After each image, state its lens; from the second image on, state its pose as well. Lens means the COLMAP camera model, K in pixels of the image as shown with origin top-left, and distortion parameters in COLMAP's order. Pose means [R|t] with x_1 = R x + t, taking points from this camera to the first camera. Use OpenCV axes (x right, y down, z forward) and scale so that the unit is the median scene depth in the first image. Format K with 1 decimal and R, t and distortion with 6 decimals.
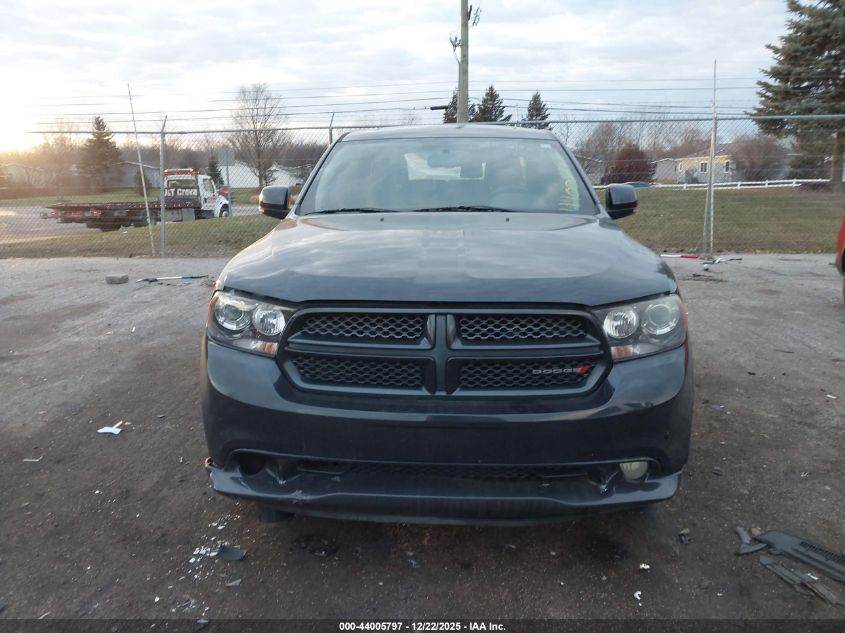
lens RADIAL K [[662.2, 0, 417.2], [0, 662.2, 318.9], [0, 0, 1]] dist [0.019547, -0.009702]
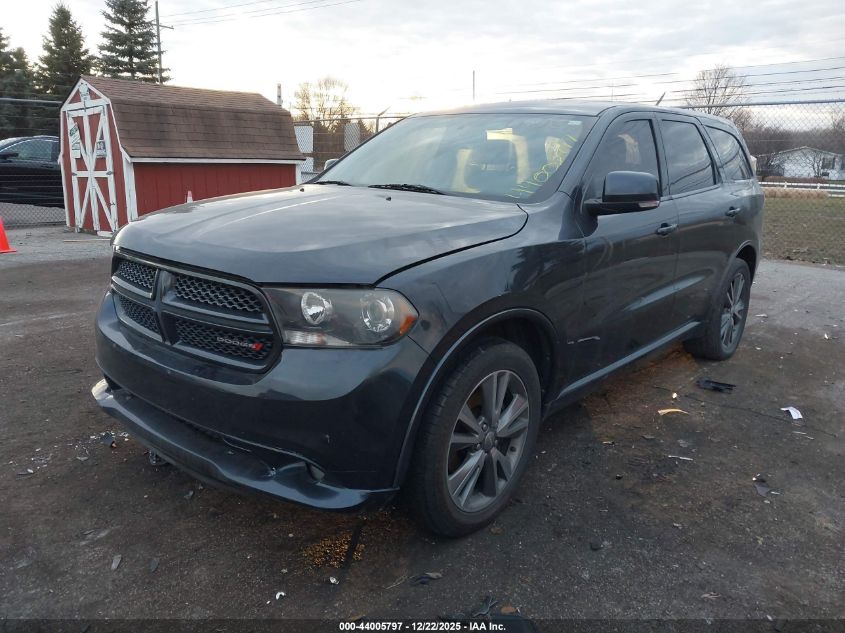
lens RADIAL K [[662.2, 0, 413.4], [0, 662.2, 314.6], [0, 0, 1]] dist [0.019547, -0.009702]
pose [[0.791002, 0.172782, -0.586909, 0.894266], [-0.165920, 0.983925, 0.066044, -0.065590], [0.588886, 0.045139, 0.806955, 0.306757]]
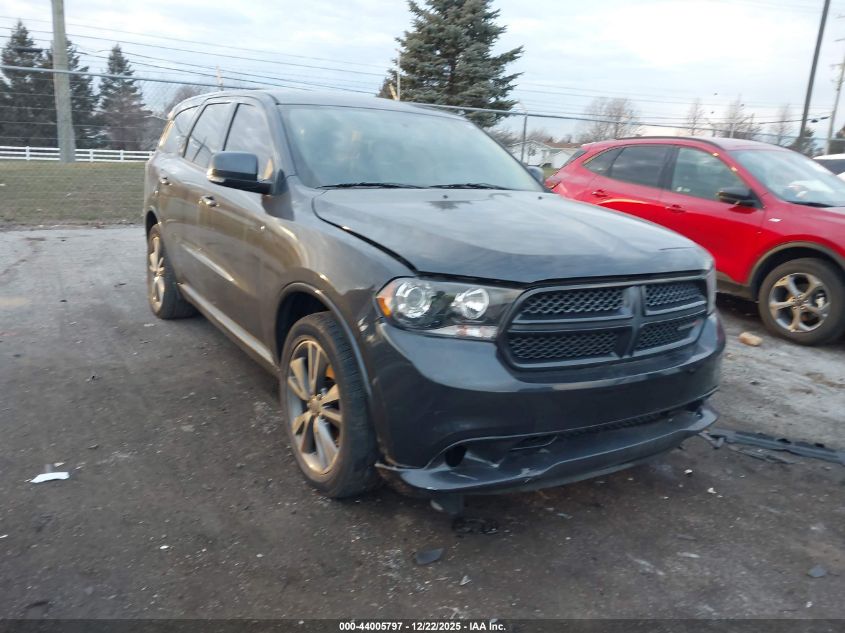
lens RADIAL K [[662.2, 0, 417.4], [0, 662.2, 316.7], [0, 0, 1]] dist [0.019547, -0.009702]
pose [[0.816081, -0.090855, 0.570751, -0.796909], [0.065488, 0.995743, 0.064871, -0.045066], [-0.574215, -0.015563, 0.818556, 0.247125]]
